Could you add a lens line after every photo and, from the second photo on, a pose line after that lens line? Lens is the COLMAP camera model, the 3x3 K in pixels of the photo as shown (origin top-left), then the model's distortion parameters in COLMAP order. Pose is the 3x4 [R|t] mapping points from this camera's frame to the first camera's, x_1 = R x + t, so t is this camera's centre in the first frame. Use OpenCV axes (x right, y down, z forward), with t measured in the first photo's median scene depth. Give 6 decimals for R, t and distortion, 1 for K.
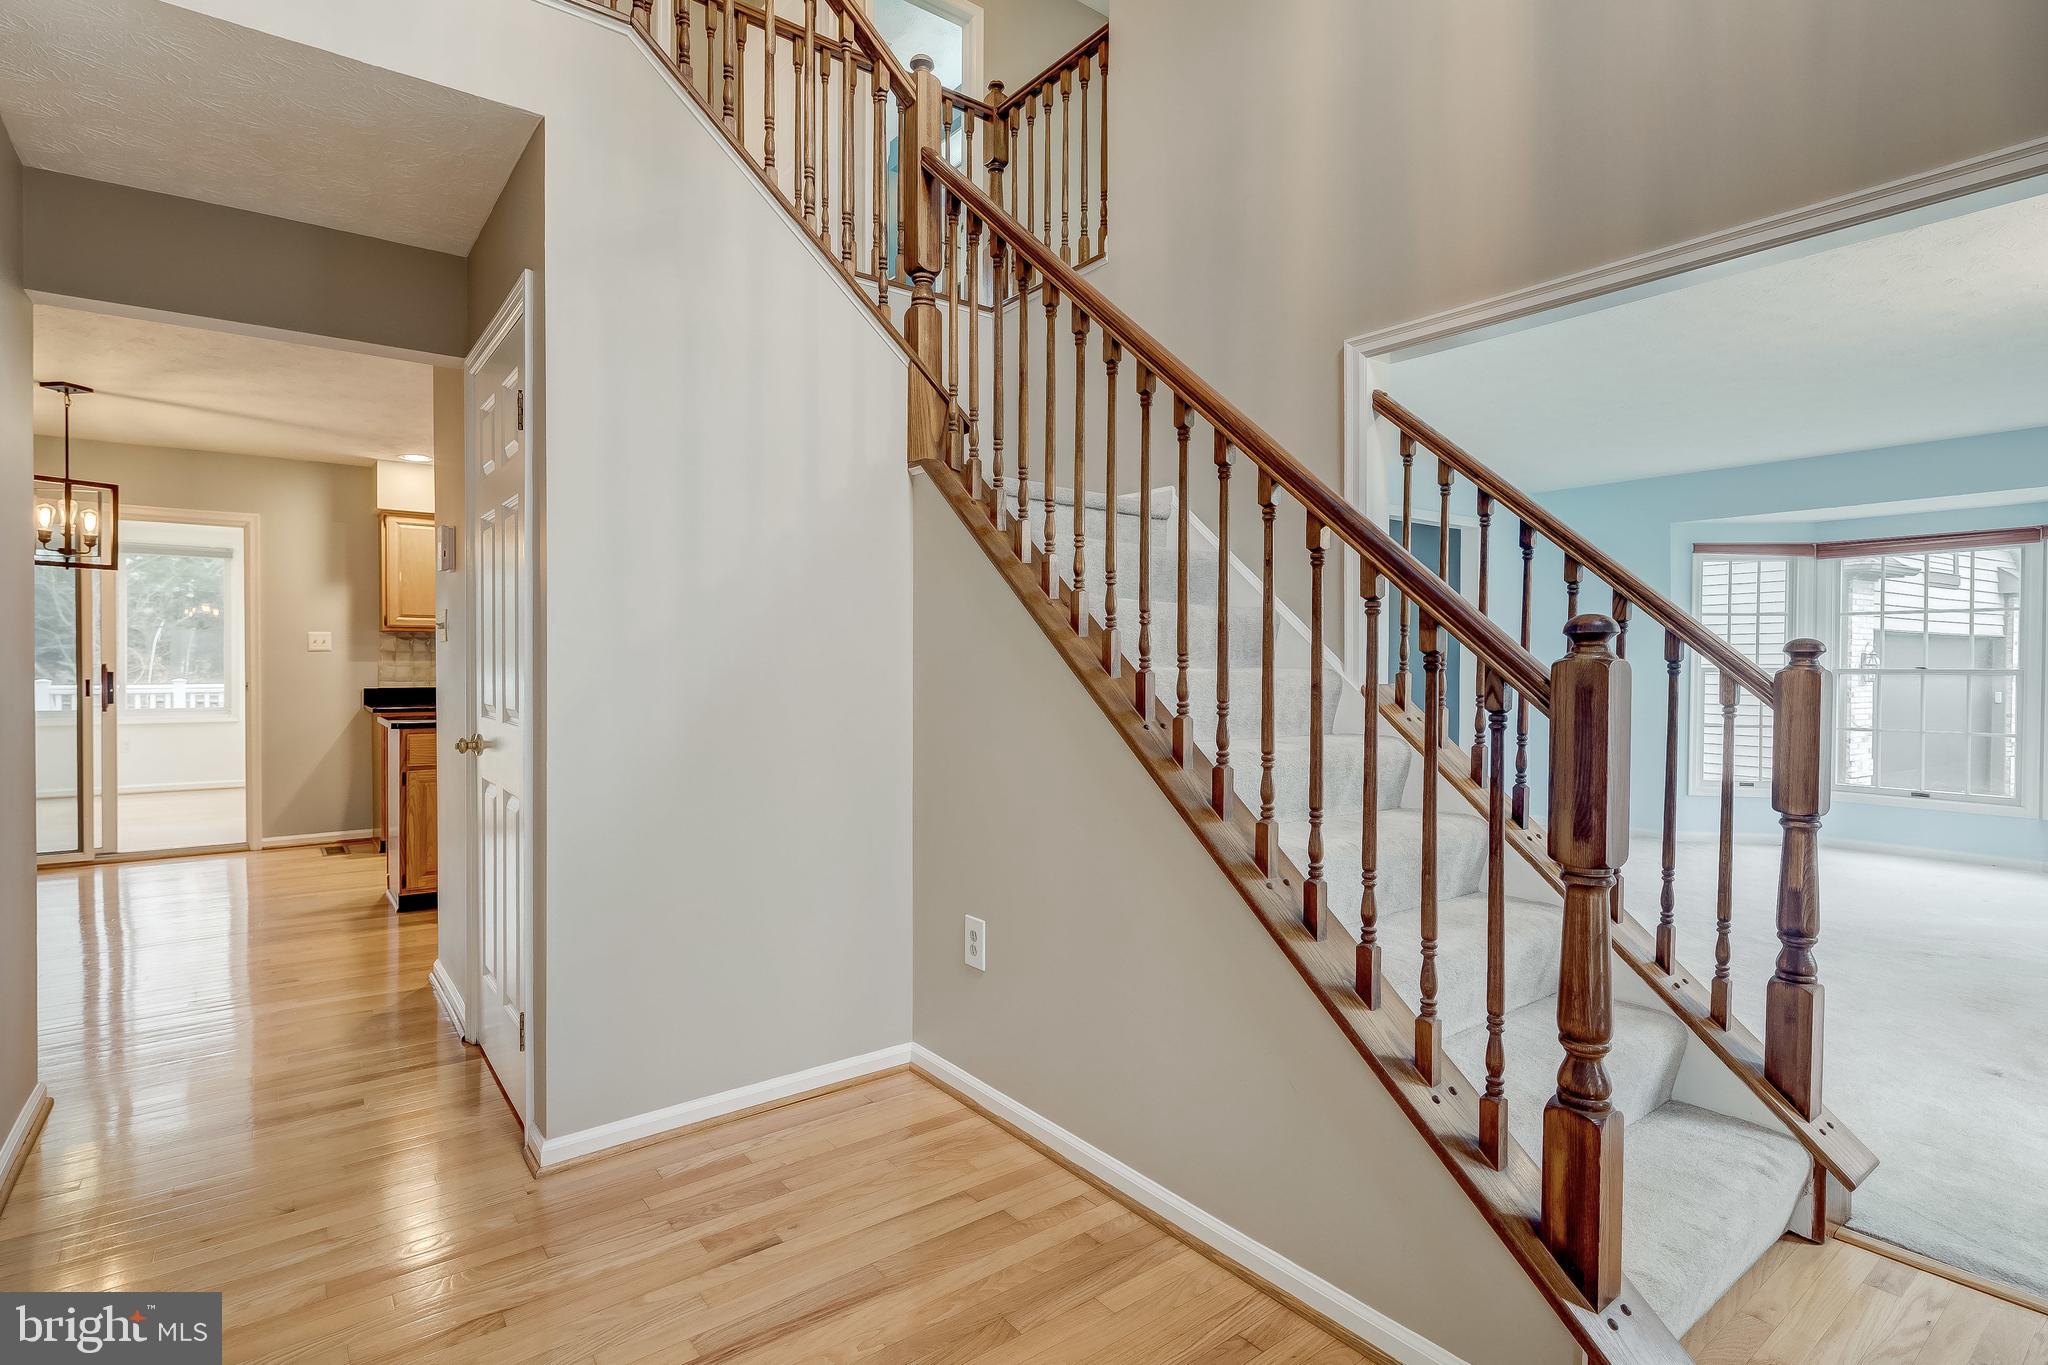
lens RADIAL K [[1002.1, 0, 995.4], [0, 1002.1, 671.7], [0, 0, 1]] dist [0.005164, -0.004264]
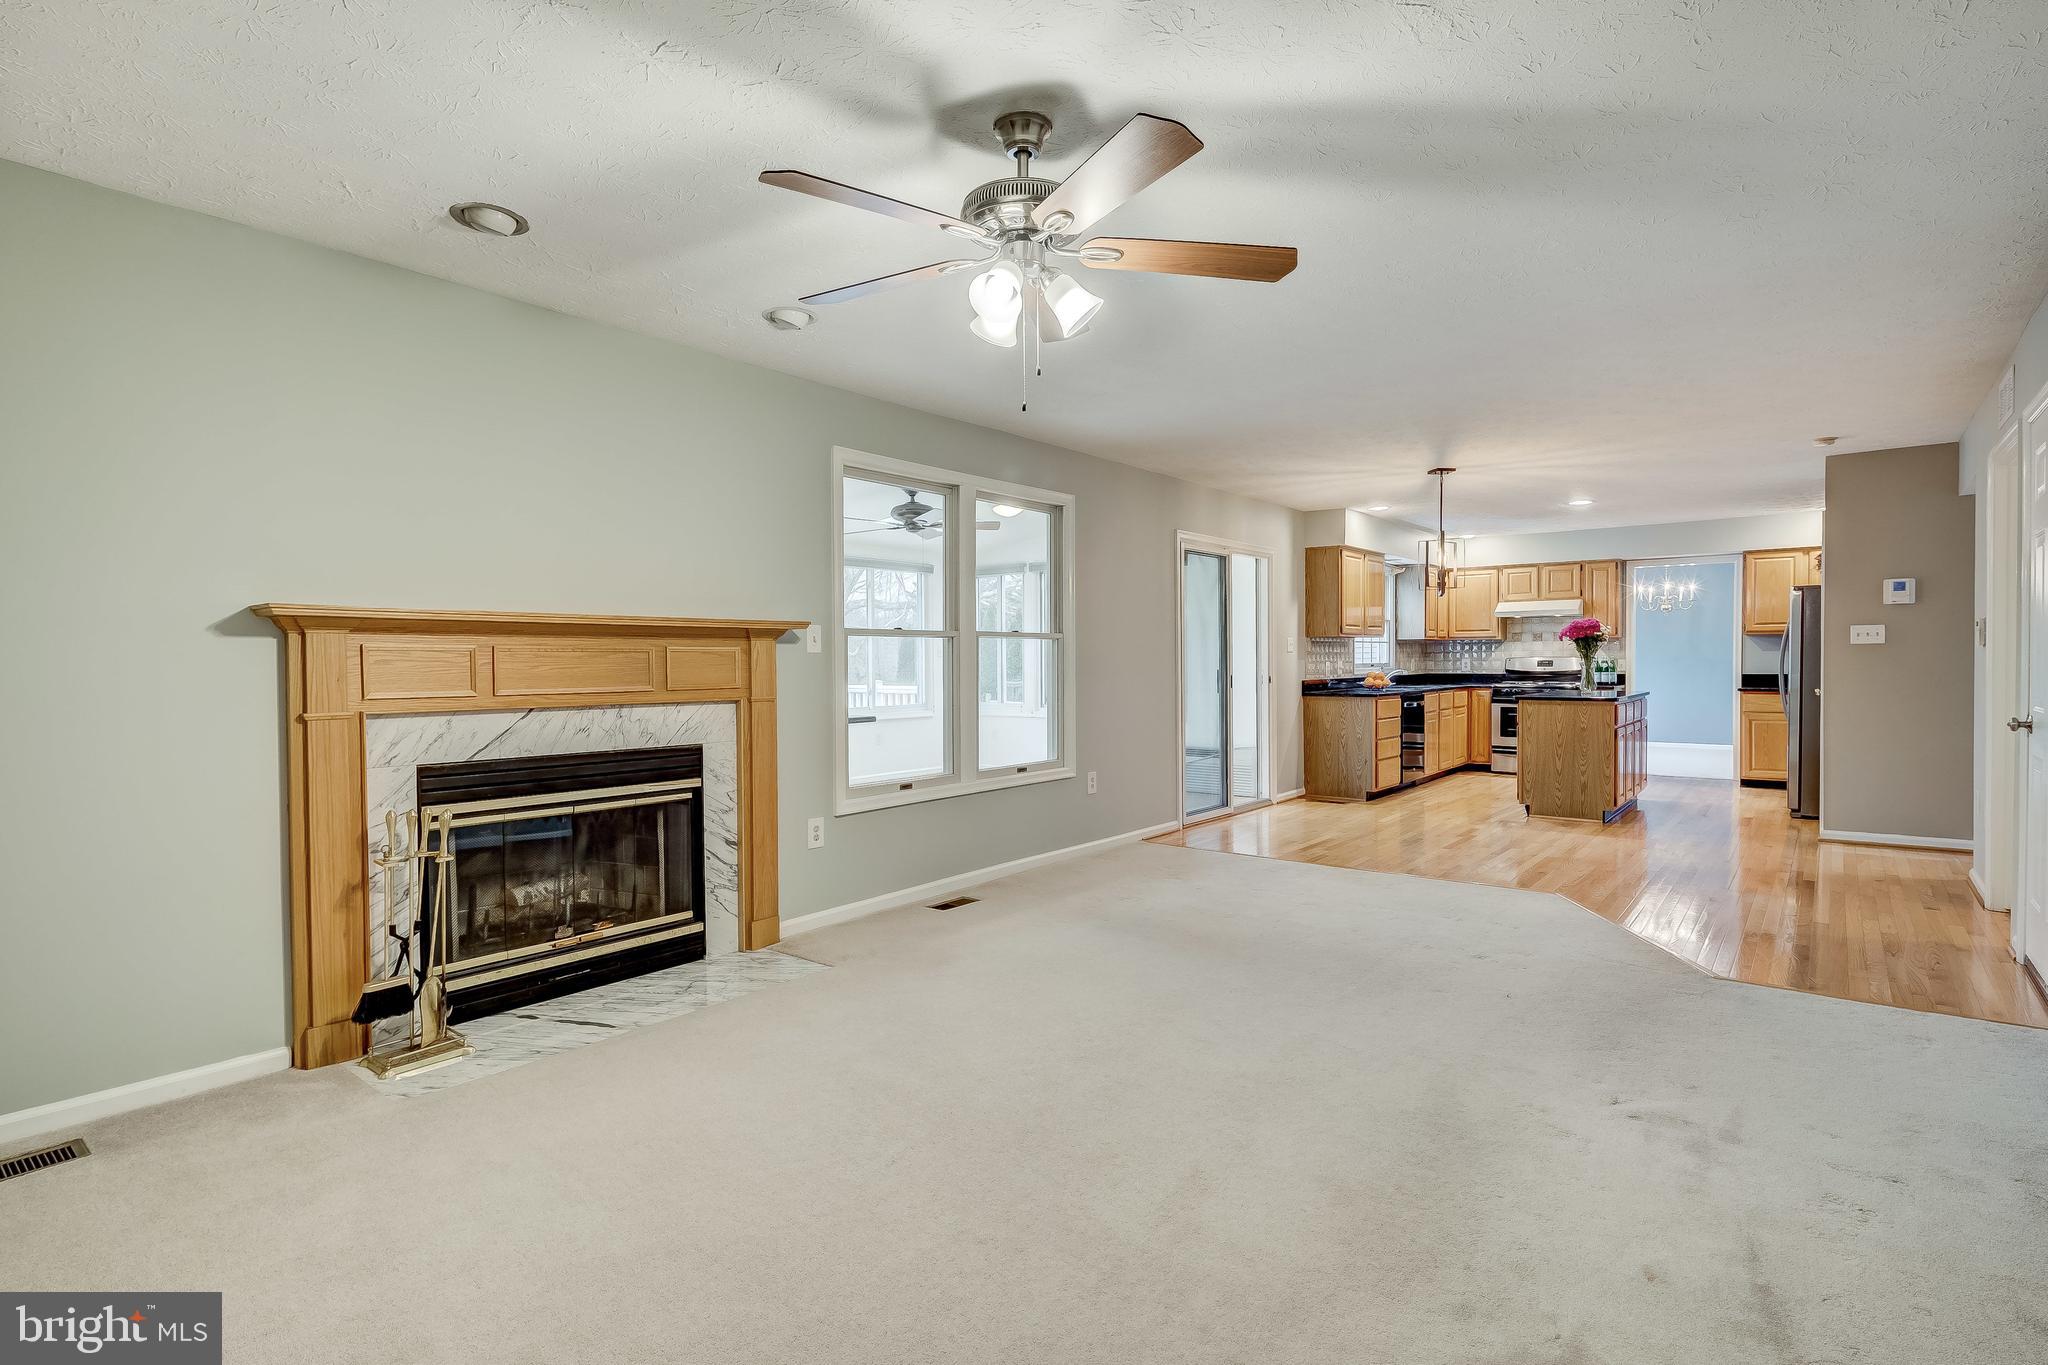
lens RADIAL K [[1002.1, 0, 1008.5], [0, 1002.1, 680.7], [0, 0, 1]] dist [0.005164, -0.004264]
pose [[0.968952, -0.016924, 0.246668, -1.424379], [0.013926, 0.999806, 0.013895, -0.007106], [-0.246856, -0.010029, 0.969000, -0.185388]]
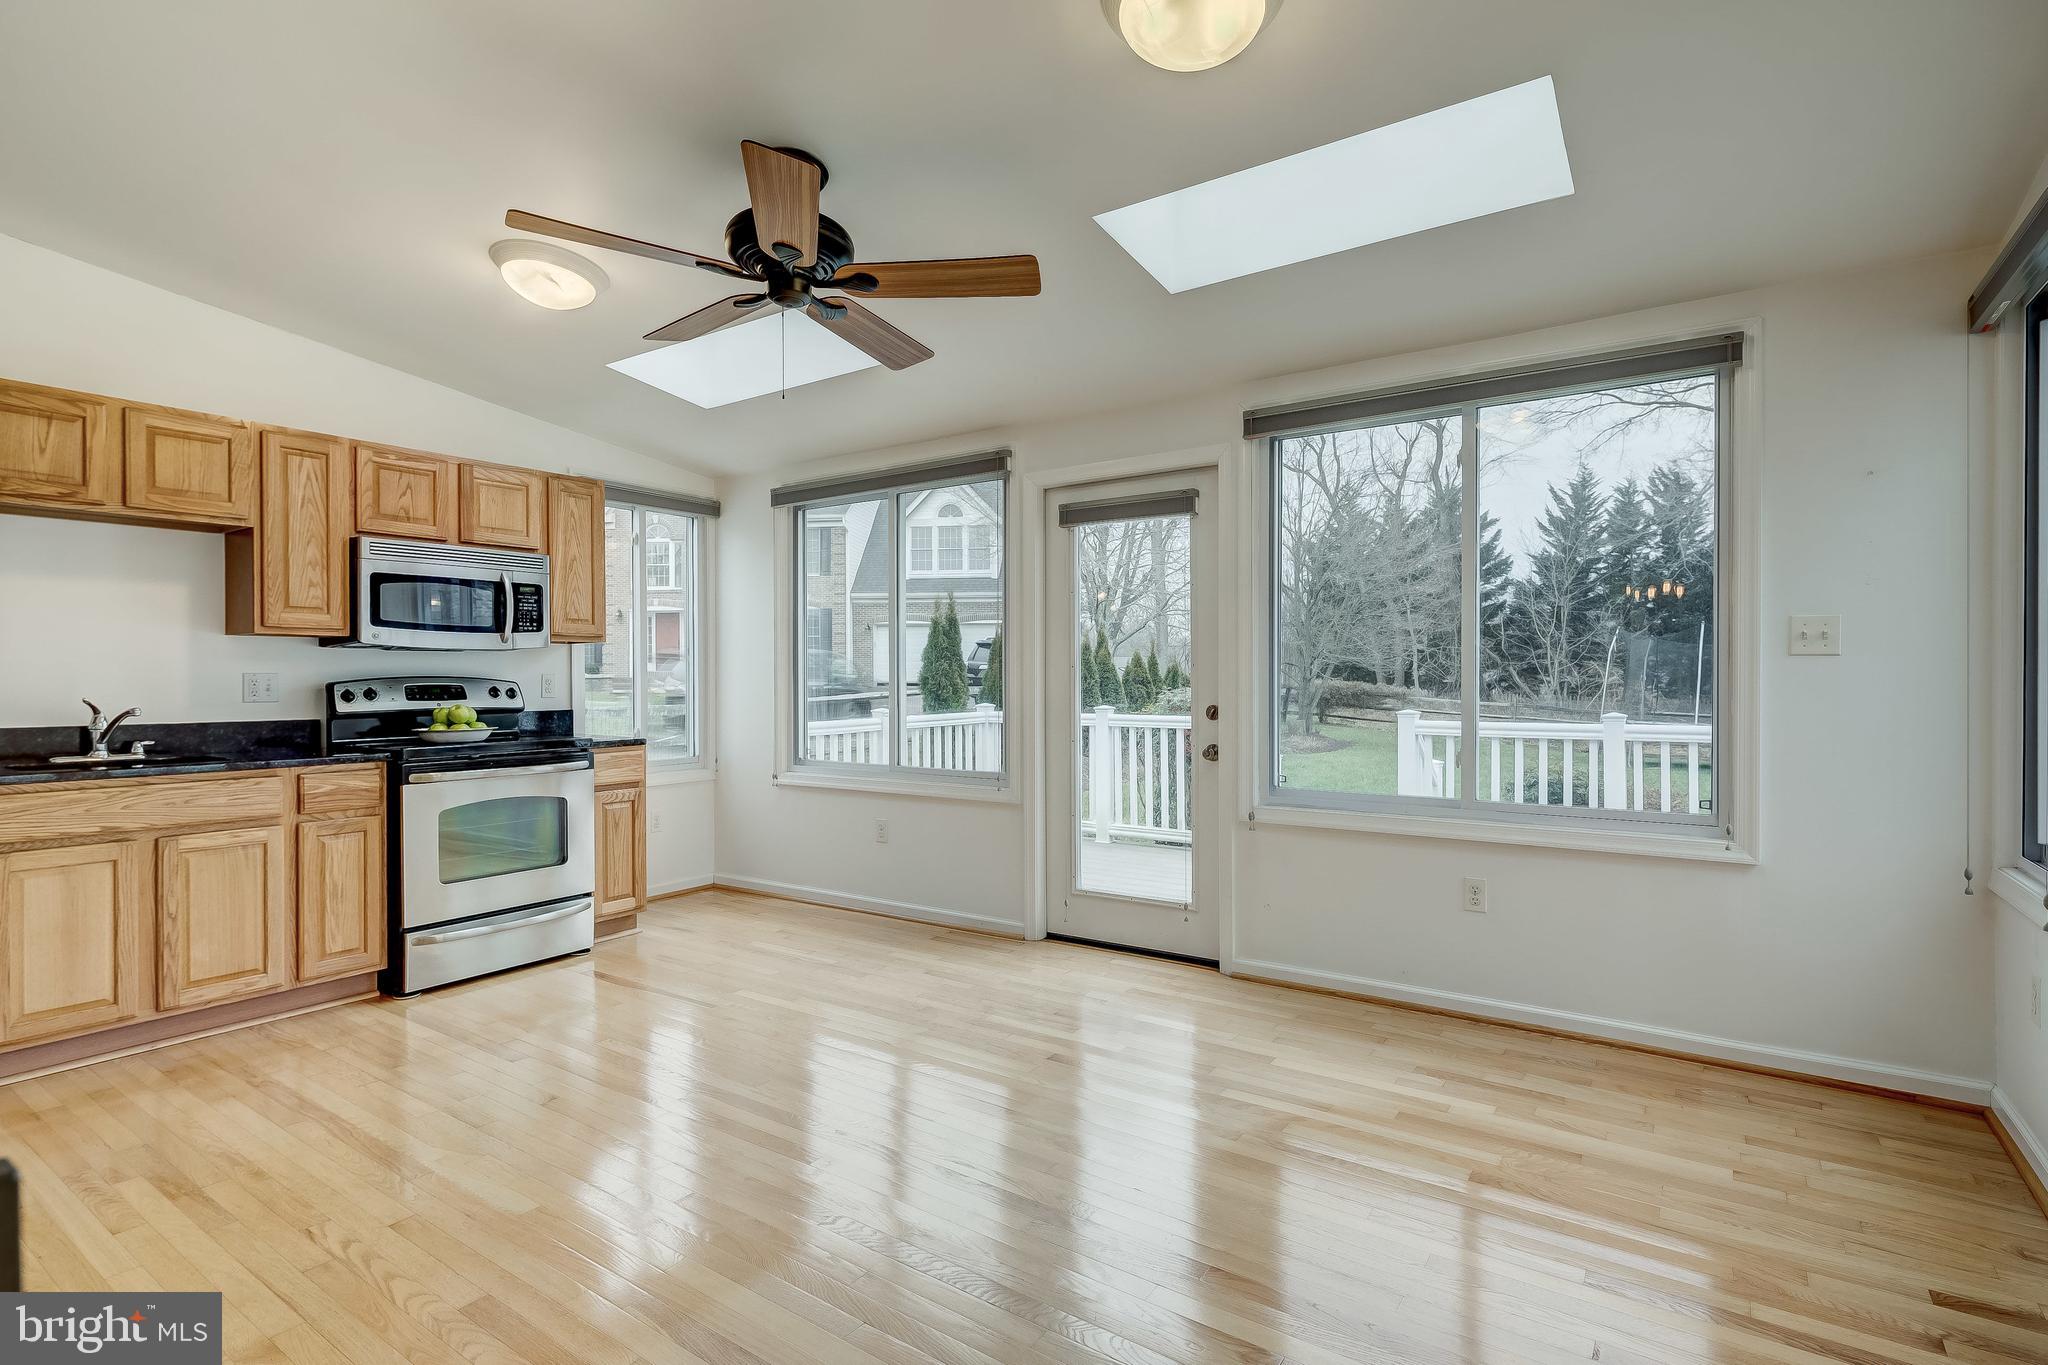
lens RADIAL K [[1002.1, 0, 1030.5], [0, 1002.1, 678.9], [0, 0, 1]] dist [0.005164, -0.004264]
pose [[0.334083, -0.003097, -0.942539, -0.786236], [-0.001862, 0.999990, -0.003945, -0.012843], [0.942542, 0.003073, 0.334074, 1.001814]]
